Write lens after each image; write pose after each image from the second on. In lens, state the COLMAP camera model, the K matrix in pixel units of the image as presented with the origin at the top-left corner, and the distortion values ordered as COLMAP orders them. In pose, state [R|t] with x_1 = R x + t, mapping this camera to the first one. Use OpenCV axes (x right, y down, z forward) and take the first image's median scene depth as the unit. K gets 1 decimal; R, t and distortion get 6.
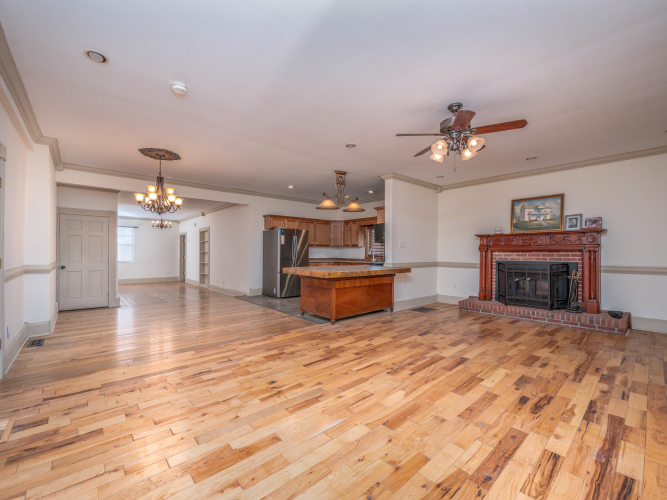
lens RADIAL K [[281.0, 0, 334.3], [0, 281.0, 253.7], [0, 0, 1]] dist [-0.009374, 0.000586]
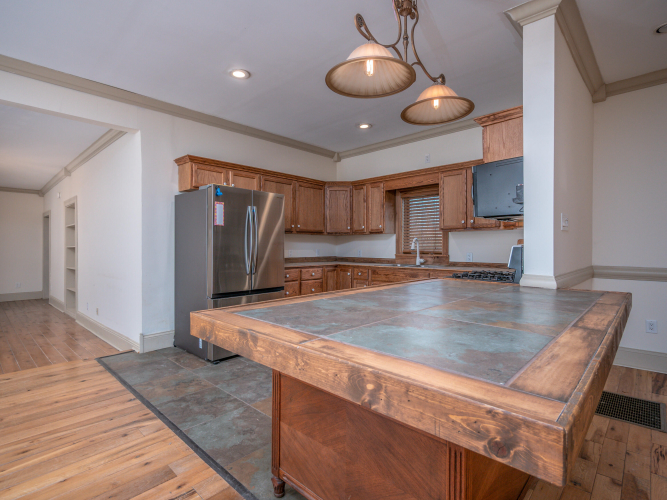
lens RADIAL K [[345.6, 0, 333.3], [0, 345.6, 248.1], [0, 0, 1]] dist [0.001217, 0.000035]
pose [[0.996240, -0.006697, 0.086373, -0.085285], [0.006719, 0.999977, 0.000030, -0.000985], [-0.086371, 0.000551, 0.996263, 0.641882]]
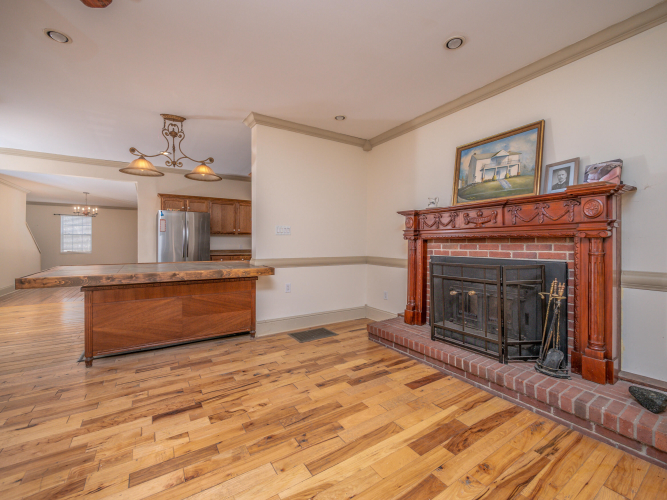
lens RADIAL K [[281.0, 0, 331.7], [0, 281.0, 244.7], [0, 0, 1]] dist [-0.009374, 0.000586]
pose [[0.988979, 0.000073, -0.148056, 0.474556], [0.000481, 0.999993, 0.003704, -0.000488], [0.148056, -0.003734, 0.988972, 0.415633]]
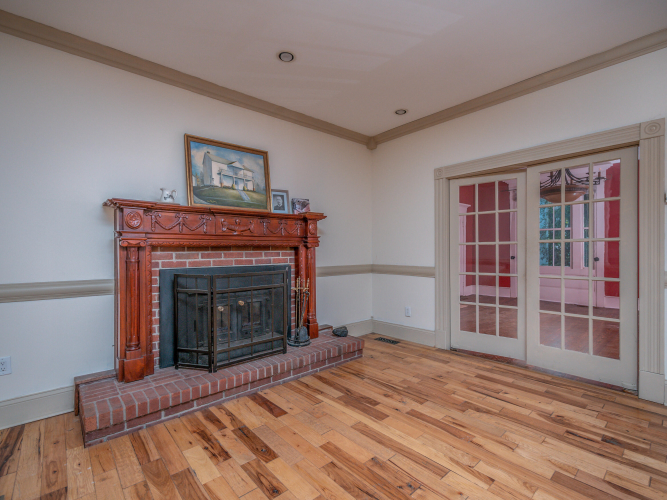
lens RADIAL K [[316.9, 0, 331.6], [0, 316.9, 253.4], [0, 0, 1]] dist [-0.006616, 0.000300]
pose [[0.001803, -0.009696, 0.999951, 0.122745], [0.008699, 0.999915, 0.009680, -0.001510], [-0.999961, 0.008681, 0.001888, 0.771188]]
